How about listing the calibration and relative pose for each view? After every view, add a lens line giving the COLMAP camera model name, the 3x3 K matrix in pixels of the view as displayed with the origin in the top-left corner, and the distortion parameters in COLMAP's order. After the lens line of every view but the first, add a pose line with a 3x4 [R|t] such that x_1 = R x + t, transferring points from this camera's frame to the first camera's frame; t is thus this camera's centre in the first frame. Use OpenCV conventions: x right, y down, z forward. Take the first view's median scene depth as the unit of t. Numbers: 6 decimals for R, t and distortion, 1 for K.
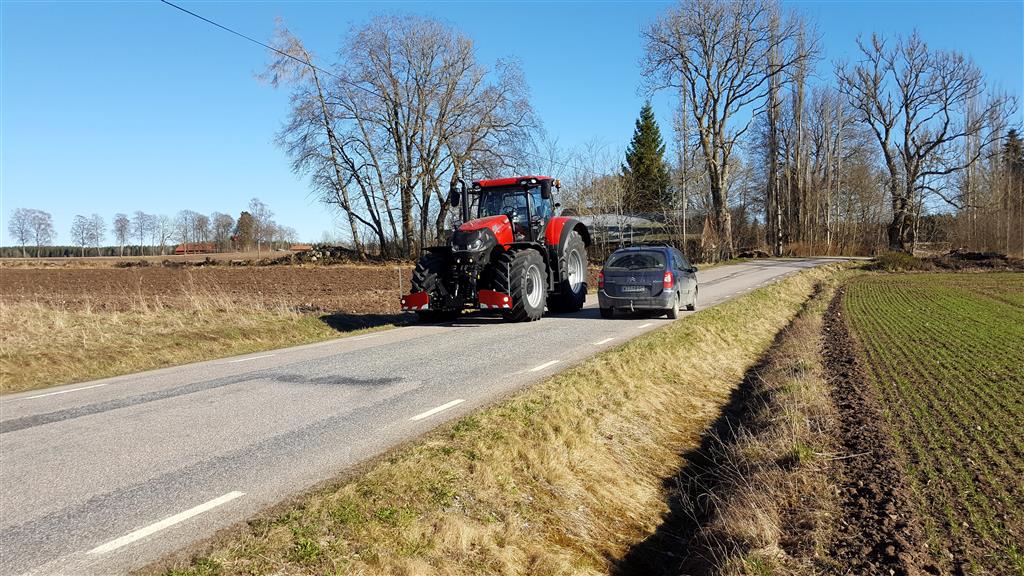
lens RADIAL K [[834.7, 0, 512.0], [0, 834.7, 288.0], [0, 0, 1]] dist [0.104305, -0.001372]
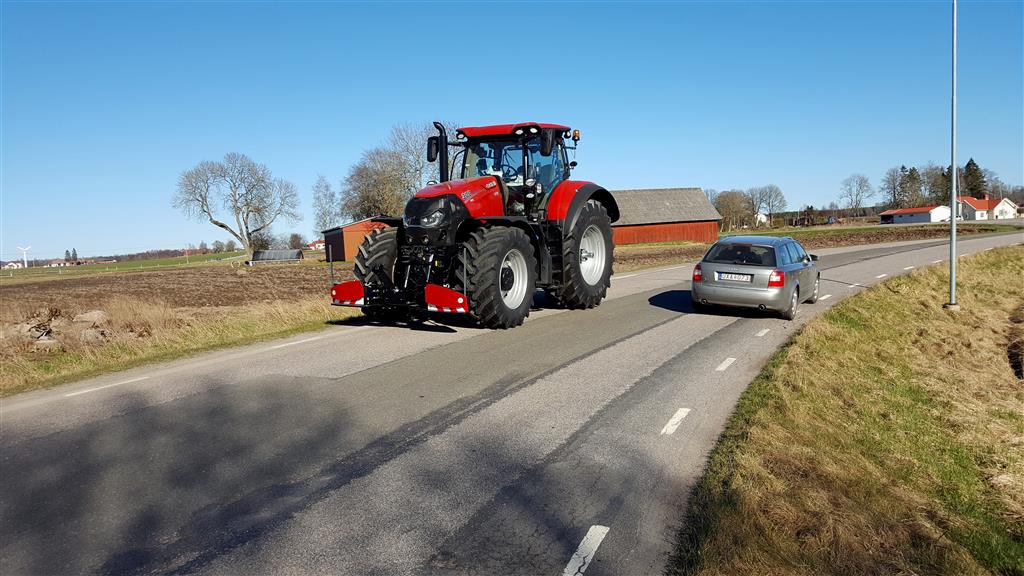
lens RADIAL K [[834.7, 0, 512.0], [0, 834.7, 288.0], [0, 0, 1]] dist [0.104305, -0.001372]
pose [[0.995150, 0.038868, -0.090362, 0.089547], [-0.033254, 0.997470, 0.062830, -0.038457], [0.092575, -0.059520, 0.993925, 0.281461]]
